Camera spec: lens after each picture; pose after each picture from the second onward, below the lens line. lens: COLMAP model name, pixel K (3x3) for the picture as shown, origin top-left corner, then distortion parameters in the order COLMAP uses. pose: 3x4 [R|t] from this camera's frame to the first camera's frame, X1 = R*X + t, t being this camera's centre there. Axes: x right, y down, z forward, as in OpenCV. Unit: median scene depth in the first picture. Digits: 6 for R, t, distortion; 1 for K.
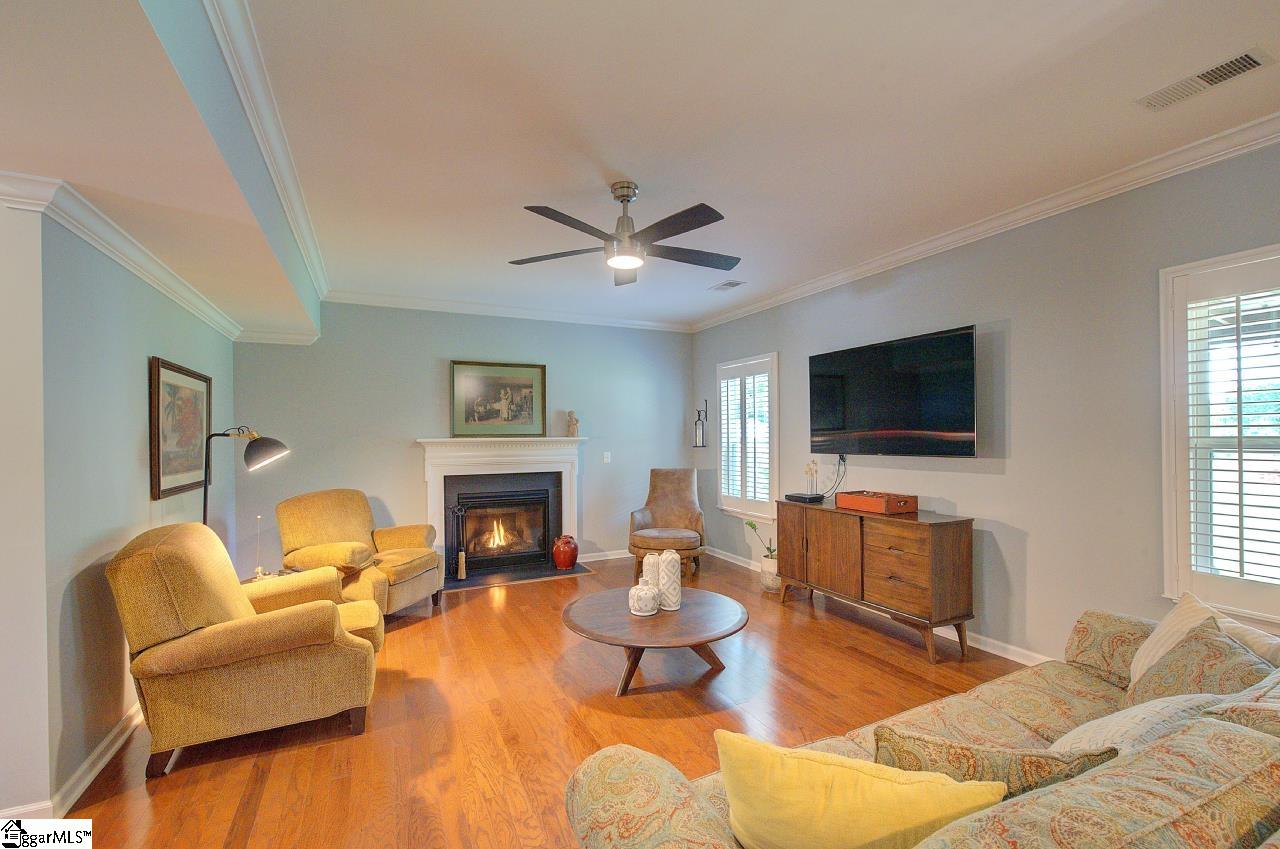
lens RADIAL K [[548.6, 0, 648.9], [0, 548.6, 435.9], [0, 0, 1]] dist [0.001295, 0.000426]
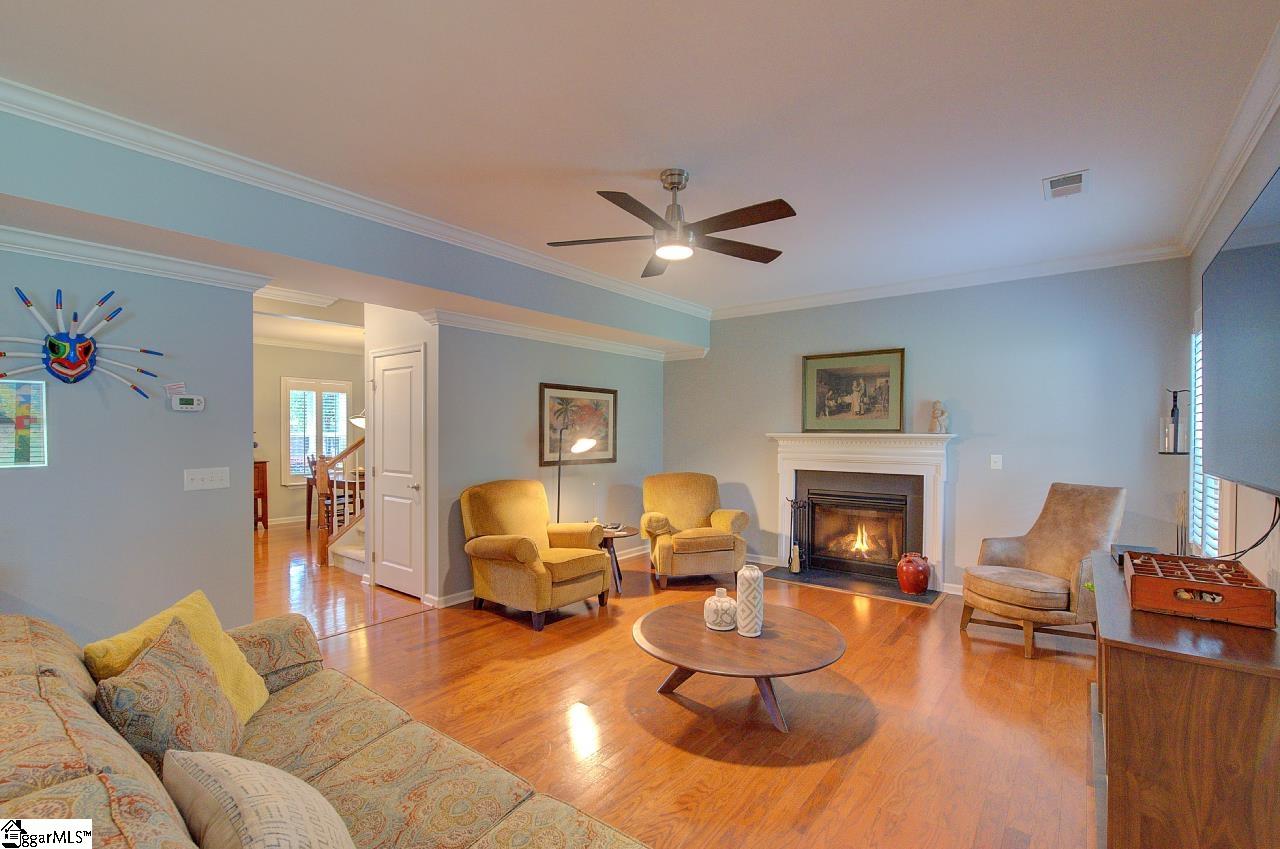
lens RADIAL K [[568.6, 0, 644.1], [0, 568.6, 436.9], [0, 0, 1]] dist [-0.000259, 0.000182]
pose [[0.433014, 0.019354, -0.901179, 0.538776], [-0.008948, 0.999813, 0.017172, -0.004949], [0.901343, 0.000628, 0.433106, 0.329608]]
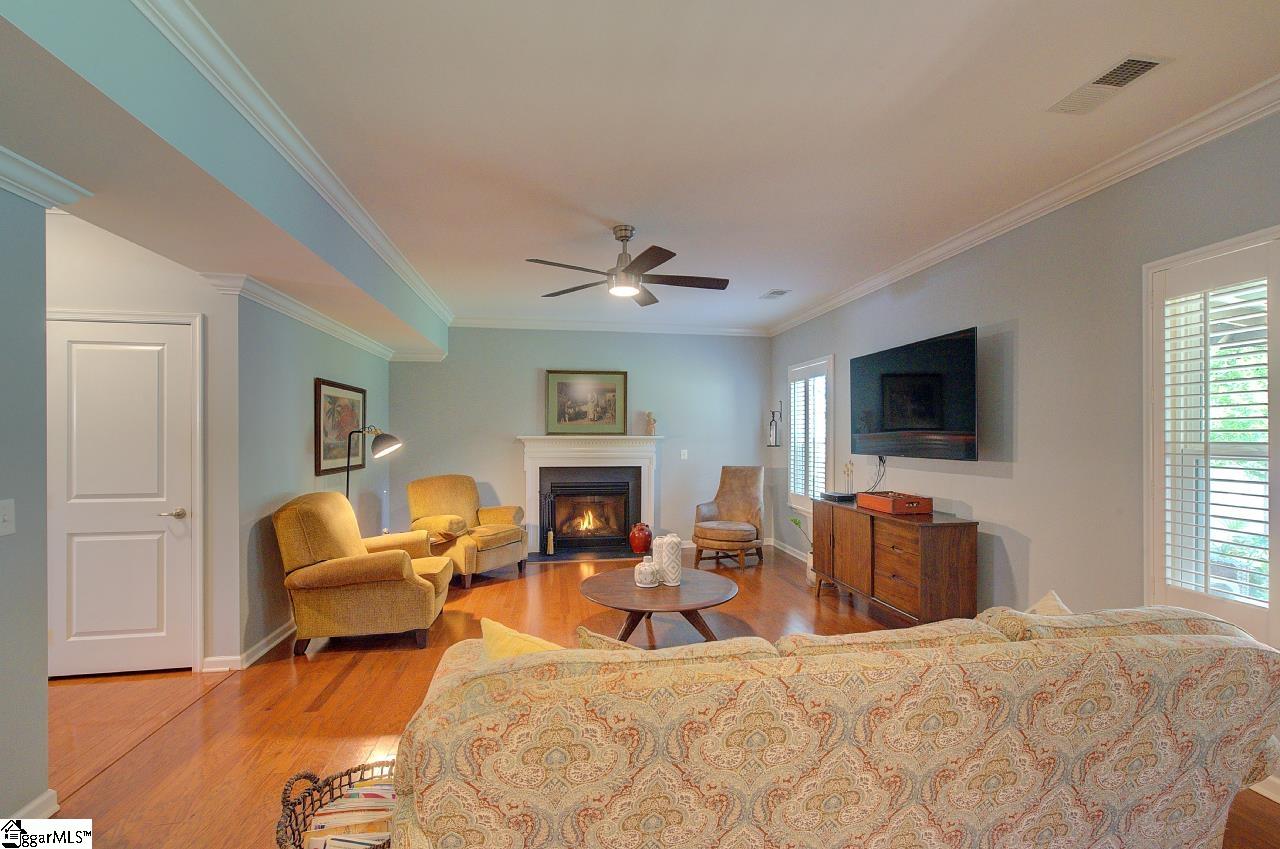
lens RADIAL K [[549.1, 0, 647.3], [0, 549.1, 434.8], [0, 0, 1]] dist [0.001748, 0.000363]
pose [[0.956961, 0.009459, -0.290062, 0.228332], [-0.009323, 0.999955, 0.001852, -0.002311], [0.290067, 0.000932, 0.957006, -0.089184]]
